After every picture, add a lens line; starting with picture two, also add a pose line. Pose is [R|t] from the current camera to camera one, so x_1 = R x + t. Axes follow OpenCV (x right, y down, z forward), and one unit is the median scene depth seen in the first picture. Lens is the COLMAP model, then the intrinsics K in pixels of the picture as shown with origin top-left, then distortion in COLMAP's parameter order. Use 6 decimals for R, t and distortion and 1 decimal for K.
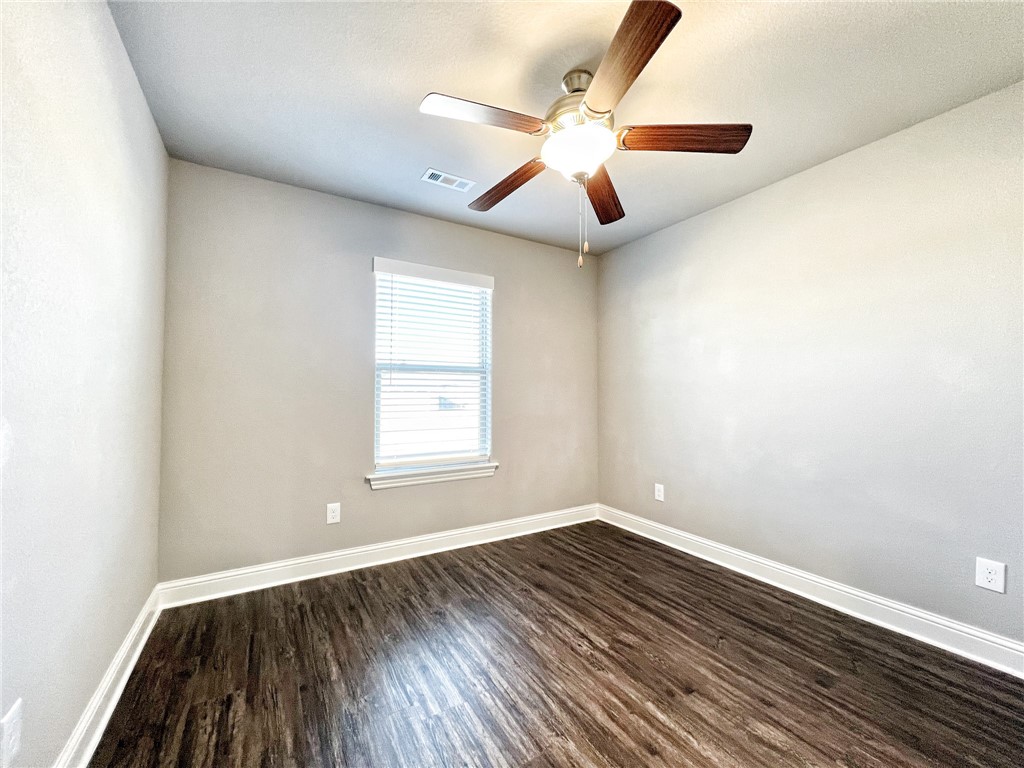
lens RADIAL K [[412.3, 0, 520.8], [0, 412.3, 390.2], [0, 0, 1]] dist [-0.004010, 0.001028]
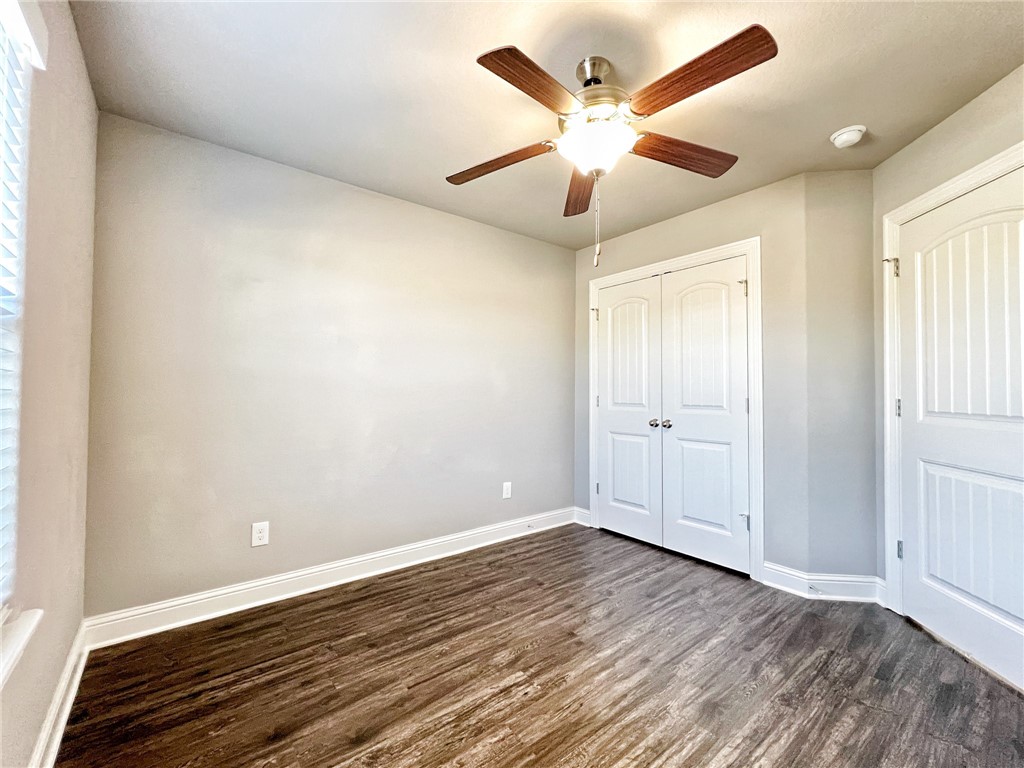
lens RADIAL K [[412.3, 0, 517.6], [0, 412.3, 382.1], [0, 0, 1]] dist [-0.004010, 0.001028]
pose [[-0.098787, 0.022194, 0.994861, -0.618558], [-0.013193, 0.999634, -0.023610, 0.002177], [-0.995021, -0.015457, -0.098458, 0.970573]]
